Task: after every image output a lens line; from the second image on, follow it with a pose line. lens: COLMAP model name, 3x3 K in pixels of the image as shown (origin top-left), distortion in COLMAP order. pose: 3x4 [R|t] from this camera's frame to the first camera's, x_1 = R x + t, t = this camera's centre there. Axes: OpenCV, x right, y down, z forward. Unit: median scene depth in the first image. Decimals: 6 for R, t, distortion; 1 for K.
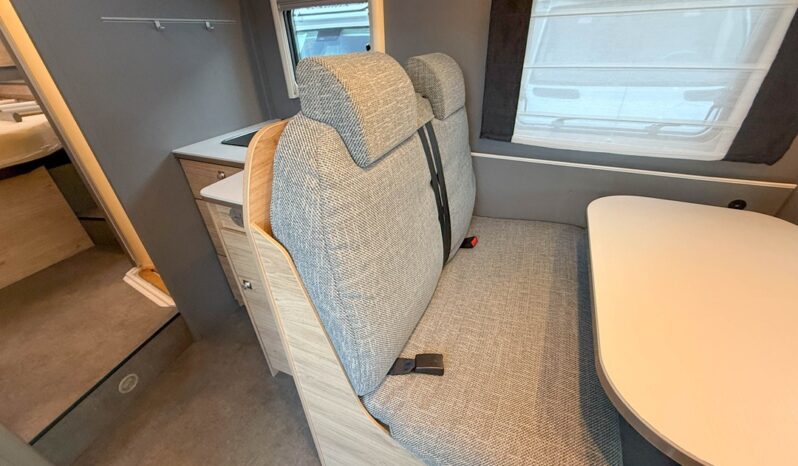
lens RADIAL K [[327.6, 0, 399.0], [0, 327.6, 233.0], [0, 0, 1]] dist [-0.000139, -0.000040]
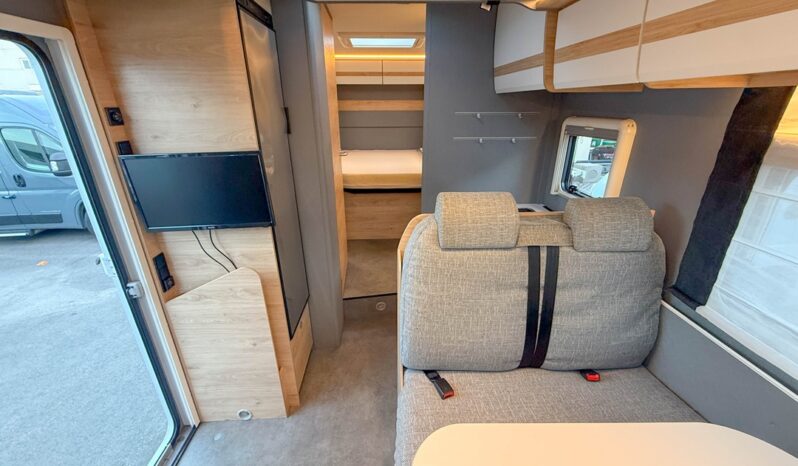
lens RADIAL K [[327.6, 0, 399.0], [0, 327.6, 233.0], [0, 0, 1]] dist [-0.000139, -0.000040]
pose [[0.447999, 0.356957, -0.819682, 0.690225], [-0.482402, 0.868431, 0.114528, -0.196223], [0.752719, 0.344108, 0.561252, -0.151414]]
